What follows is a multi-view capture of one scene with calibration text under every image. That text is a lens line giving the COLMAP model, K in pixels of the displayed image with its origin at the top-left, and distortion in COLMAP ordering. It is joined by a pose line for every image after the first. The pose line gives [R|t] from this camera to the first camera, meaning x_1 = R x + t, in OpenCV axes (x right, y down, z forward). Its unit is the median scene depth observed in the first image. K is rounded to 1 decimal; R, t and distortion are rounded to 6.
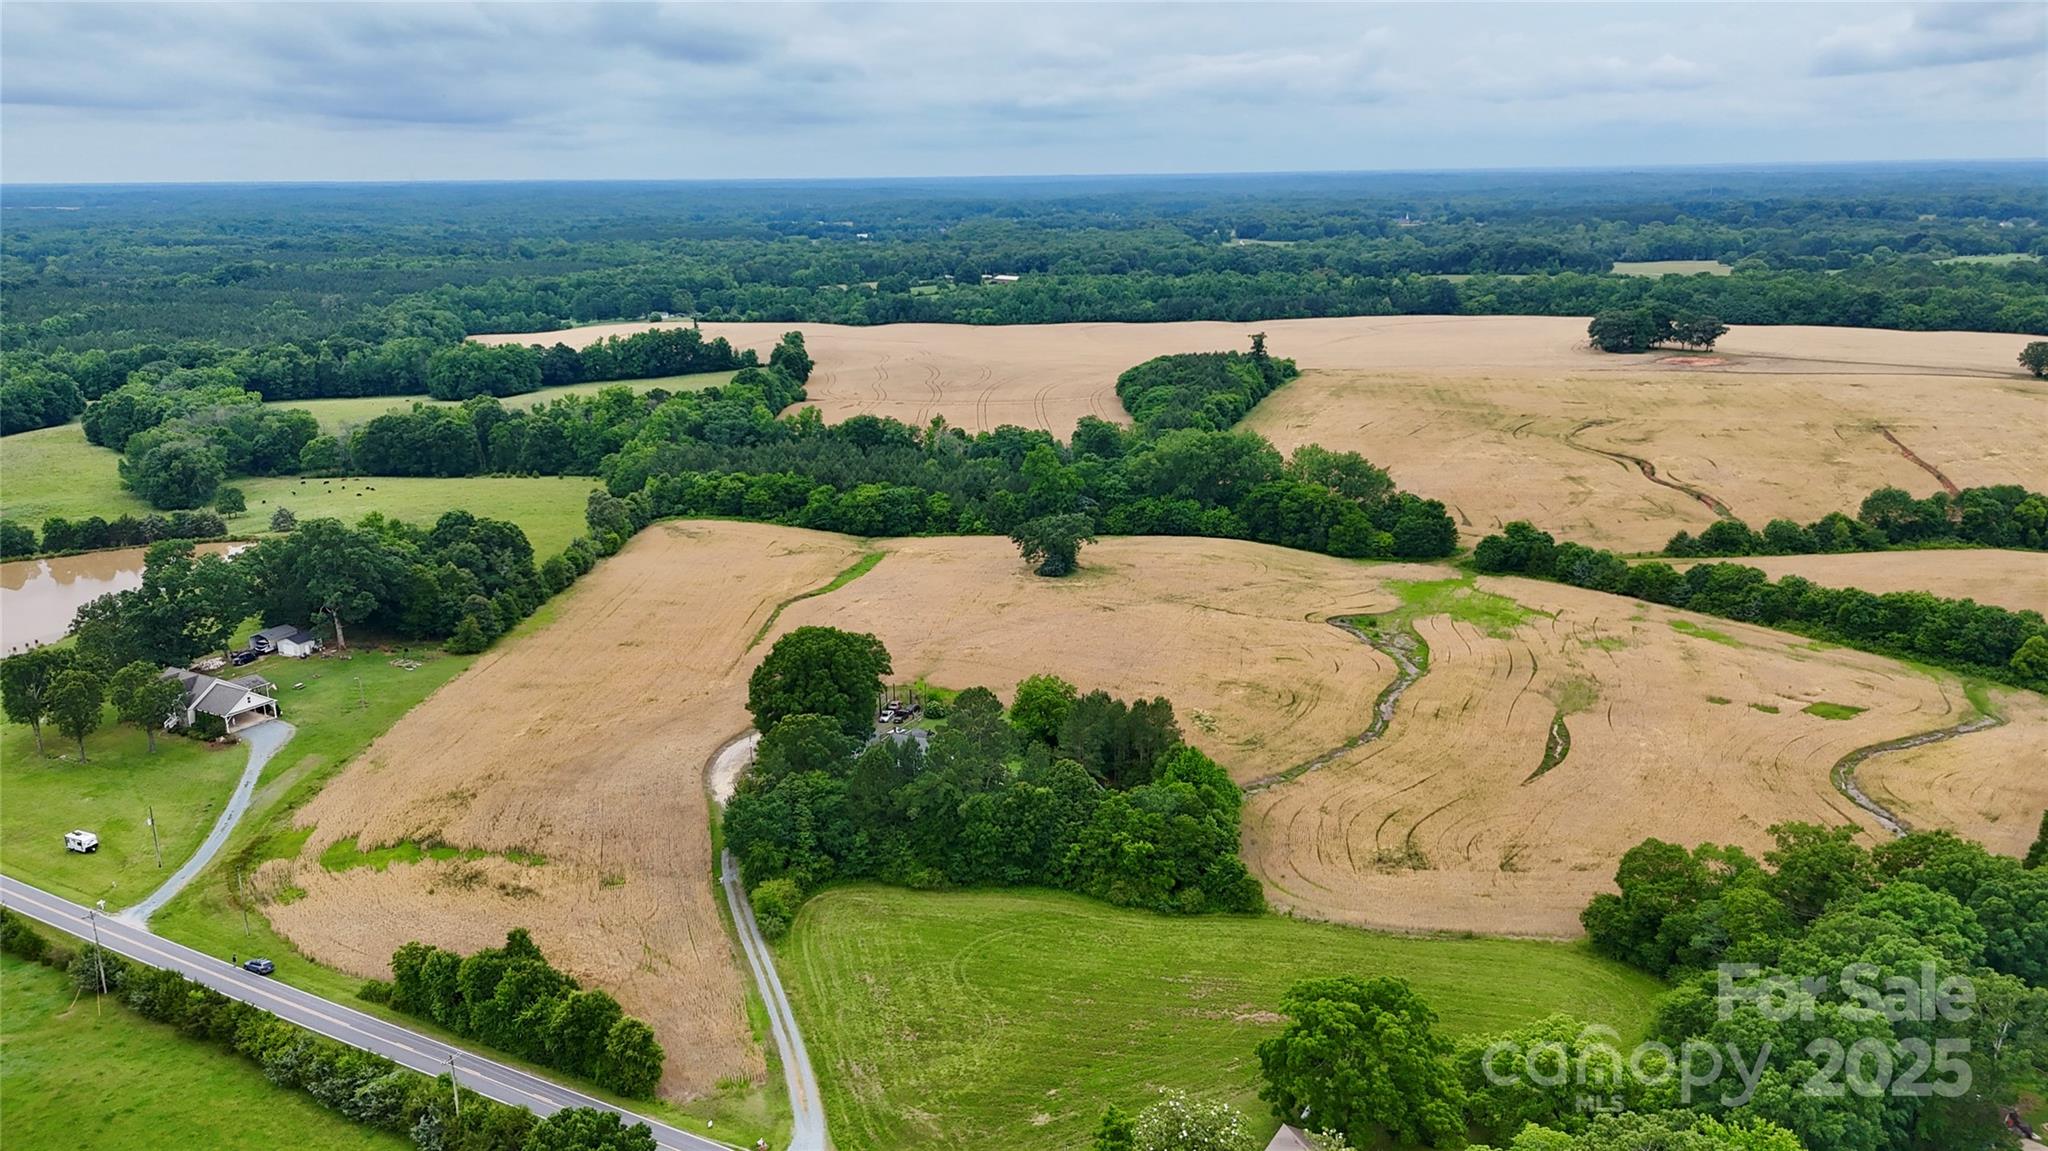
lens RADIAL K [[1503.7, 0, 1036.3], [0, 1503.7, 582.6], [0, 0, 1]] dist [0.073481, -0.080545]
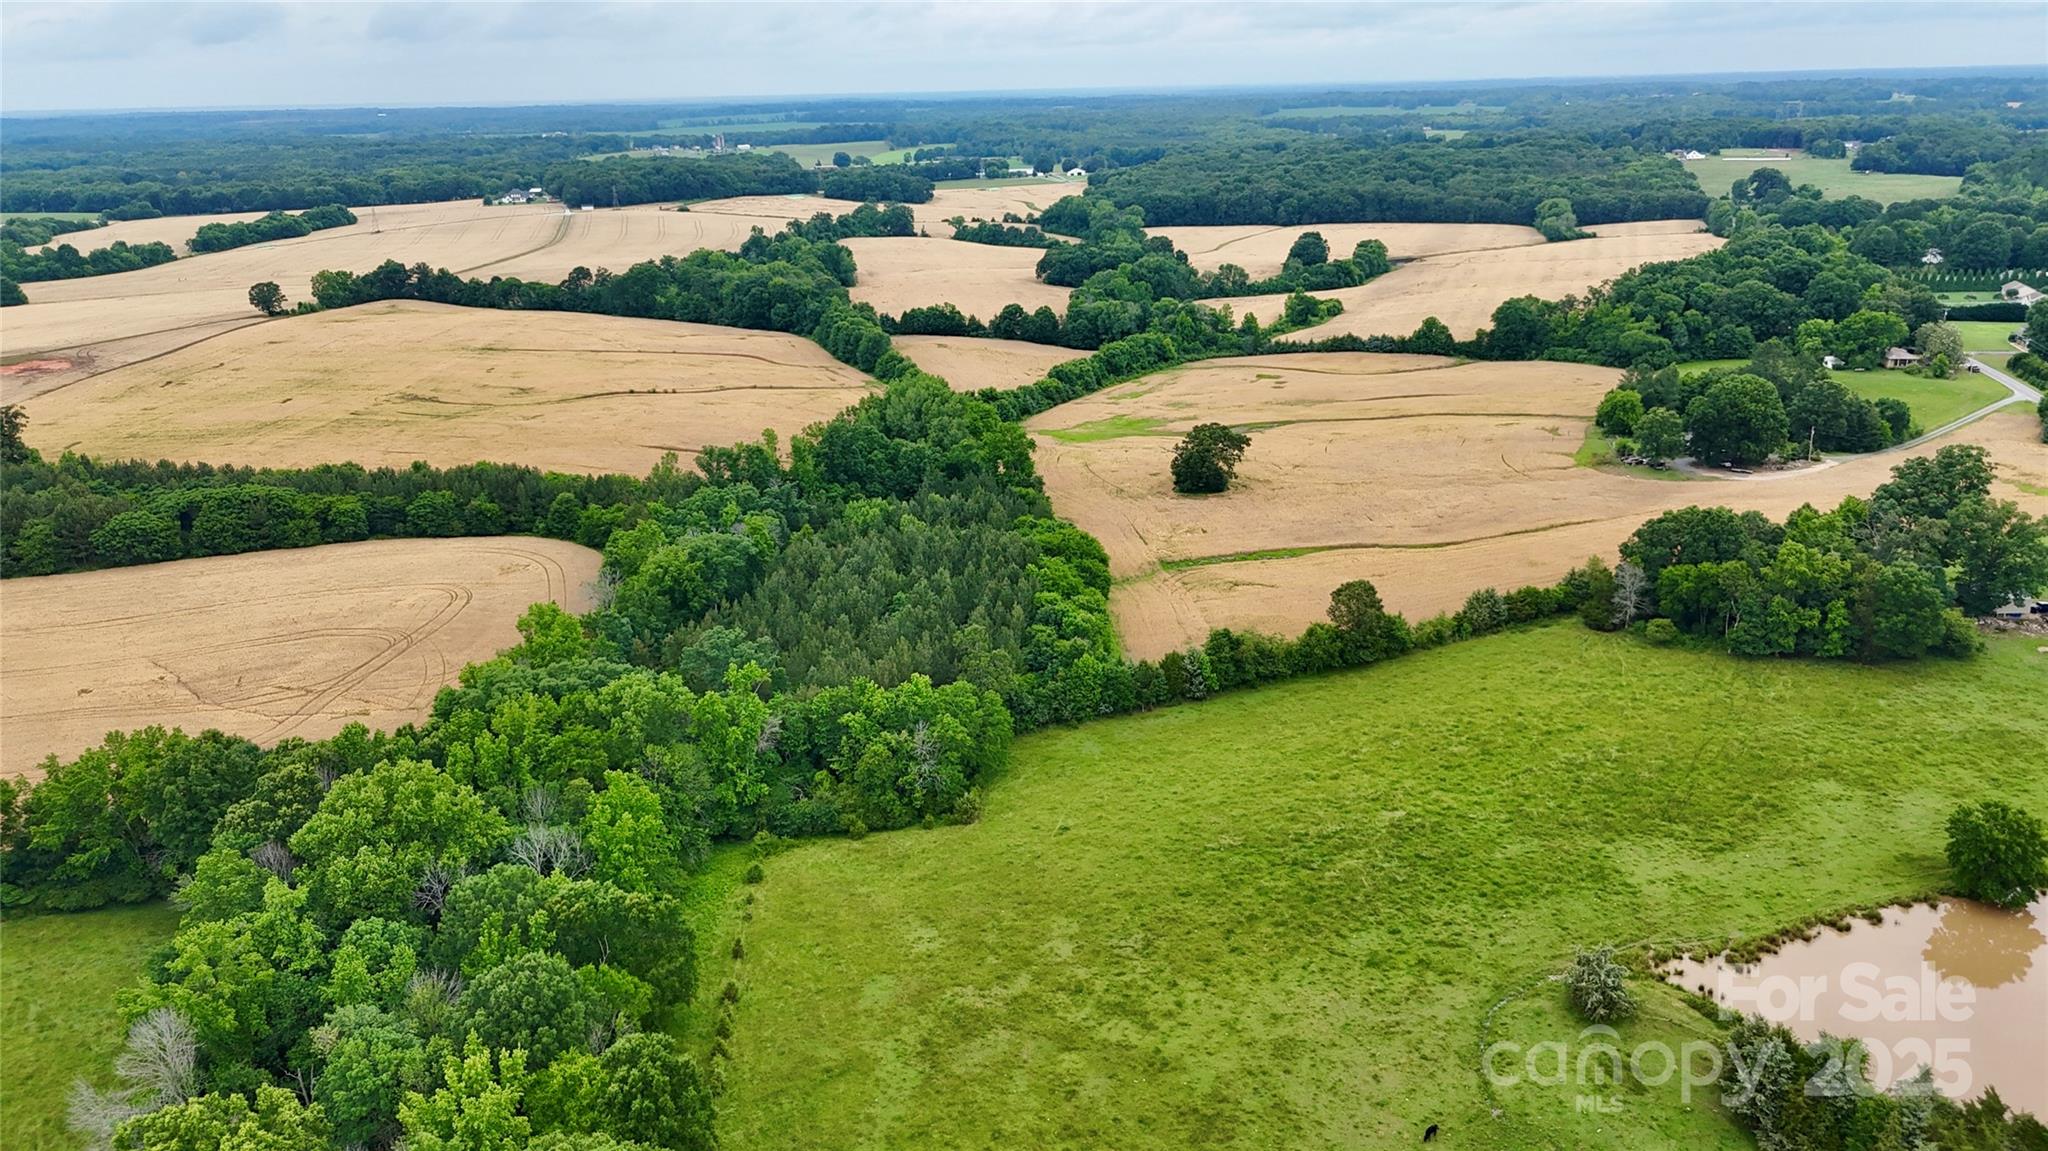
lens RADIAL K [[1503.7, 0, 1025.6], [0, 1503.7, 575.3], [0, 0, 1]] dist [0.073481, -0.080545]
pose [[-0.335425, -0.271510, 0.902093, -0.585628], [0.274628, 0.887796, 0.369322, -0.242143], [-0.901149, 0.371619, -0.223224, 0.902015]]
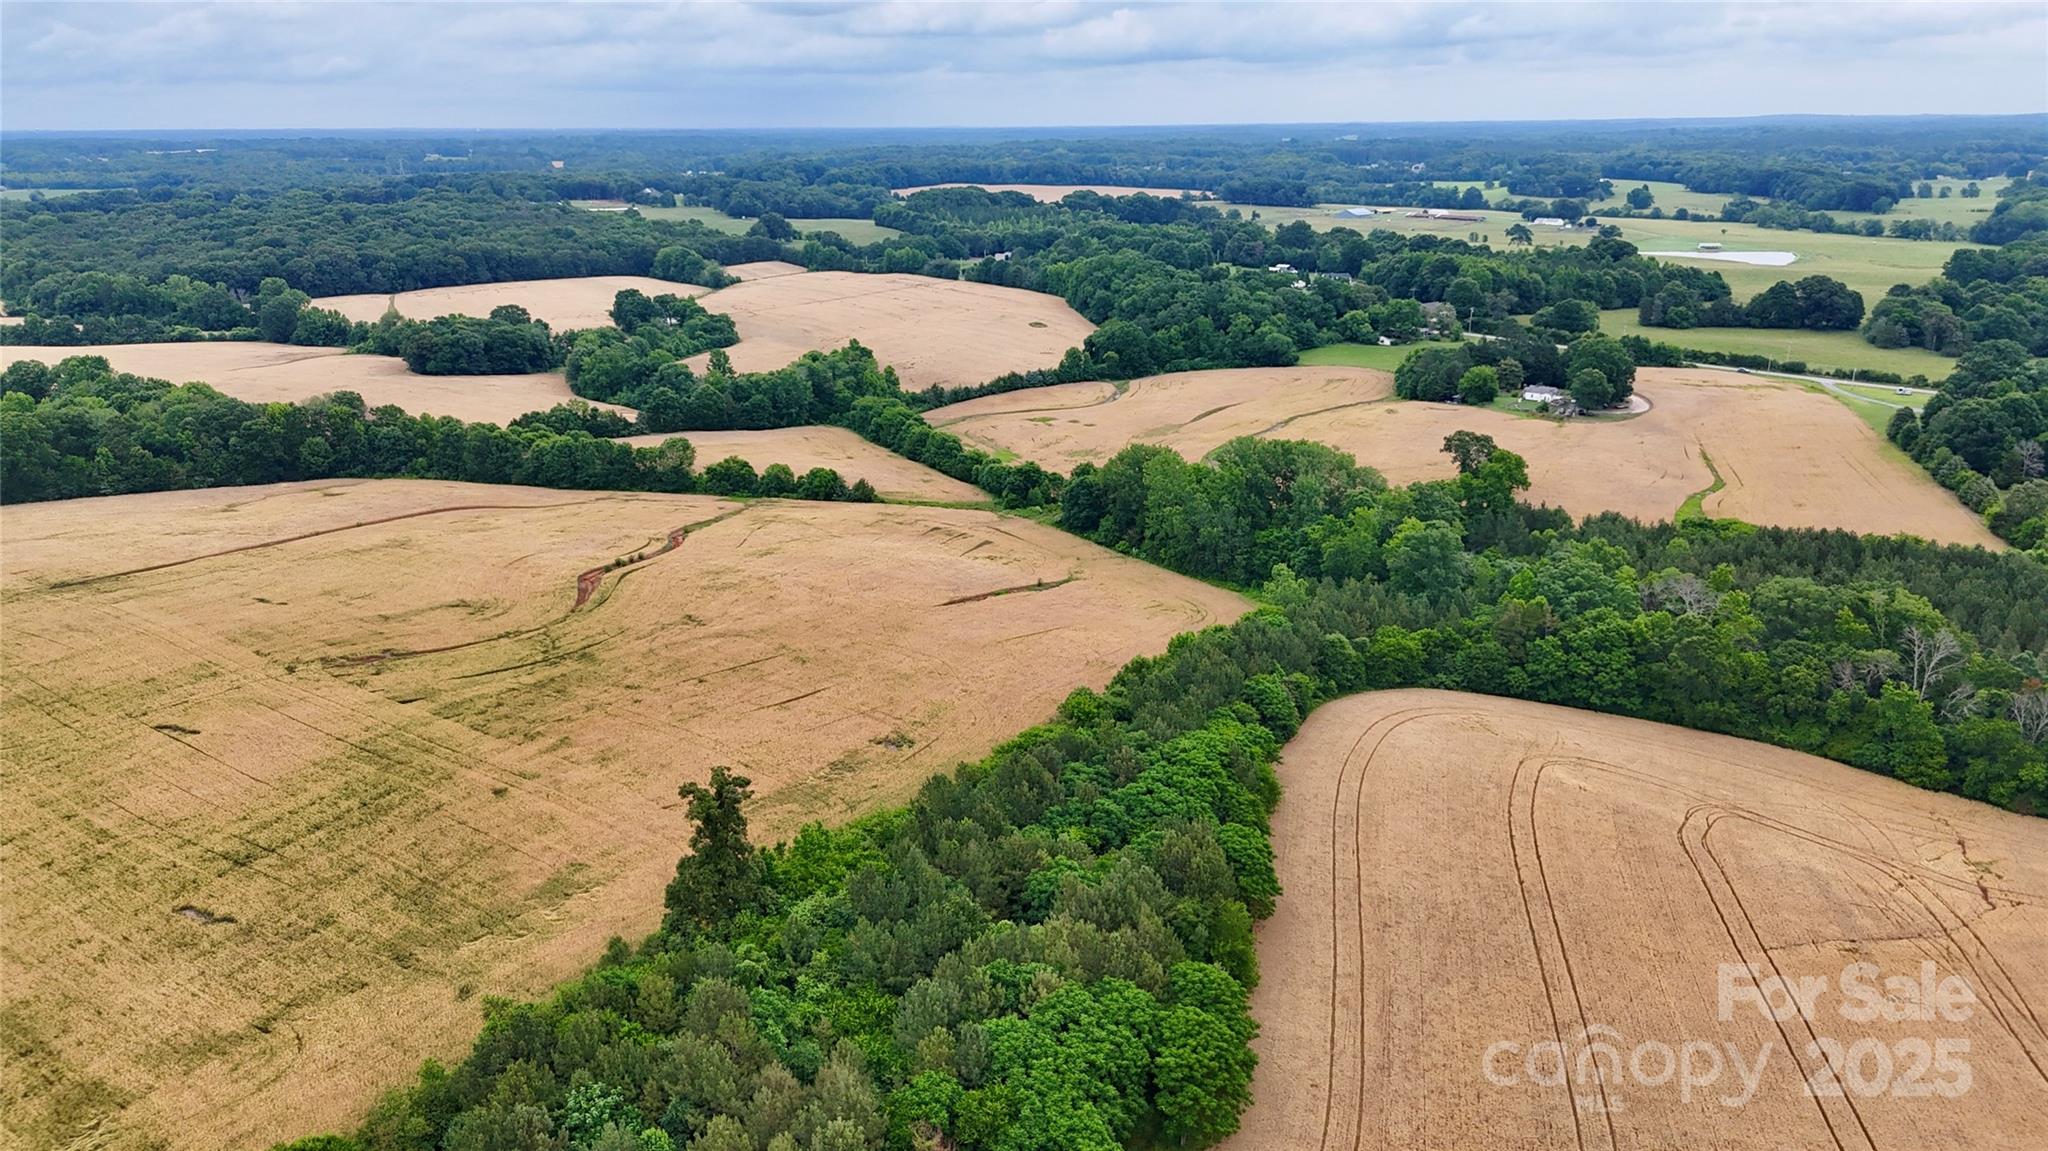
lens RADIAL K [[1503.7, 0, 1029.1], [0, 1503.7, 584.7], [0, 0, 1]] dist [0.073481, -0.080545]
pose [[-0.969763, -0.052856, 0.238255, 0.037900], [0.083137, 0.846321, 0.526145, -0.366182], [-0.229450, 0.530044, -0.816337, 1.326518]]
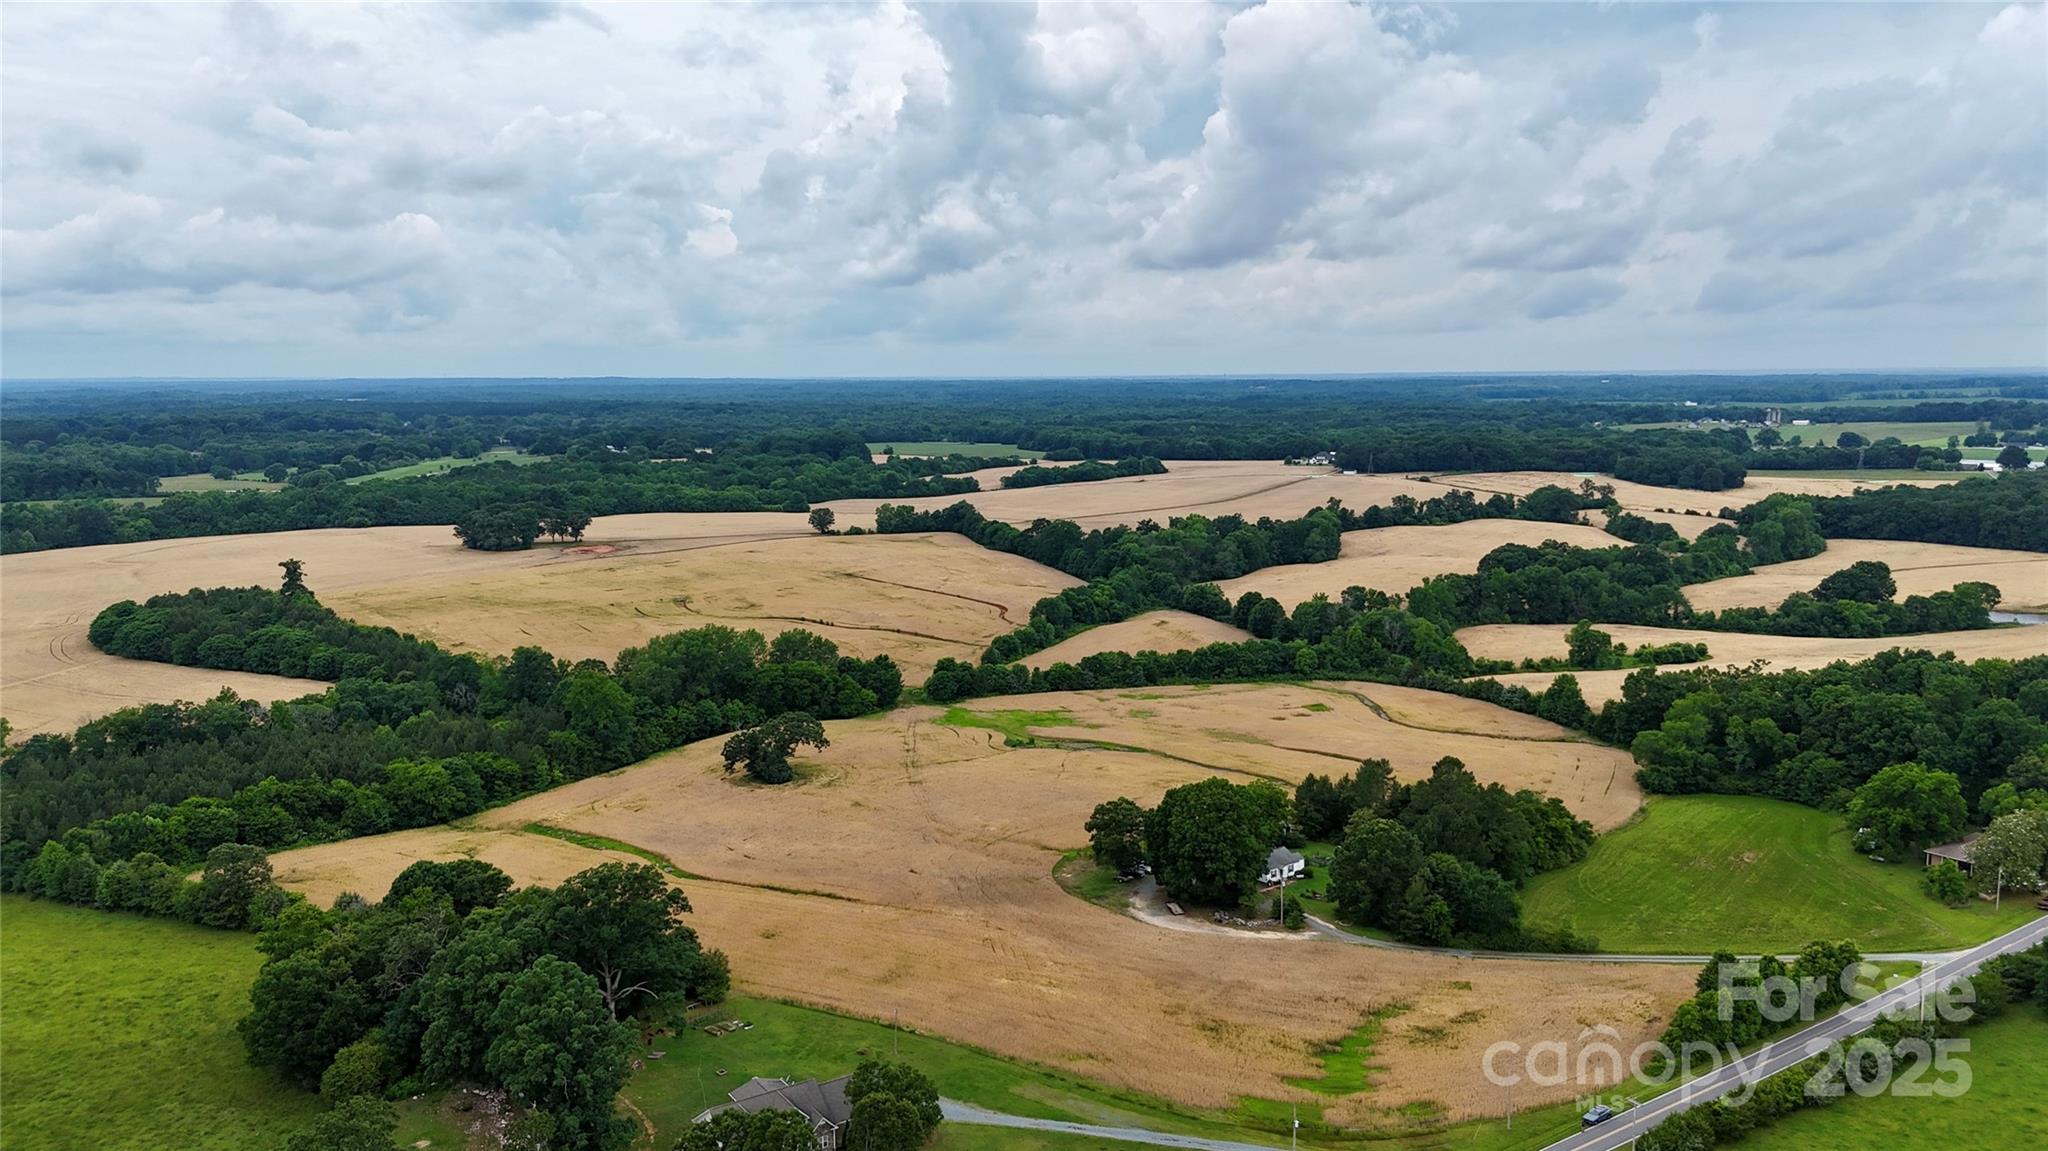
lens RADIAL K [[1503.7, 0, 1035.2], [0, 1503.7, 562.7], [0, 0, 1]] dist [0.073481, -0.080545]
pose [[0.436647, -0.104453, 0.893548, -0.508729], [0.238303, 0.971187, -0.002922, -0.065569], [-0.867497, 0.214211, 0.448958, 0.256790]]
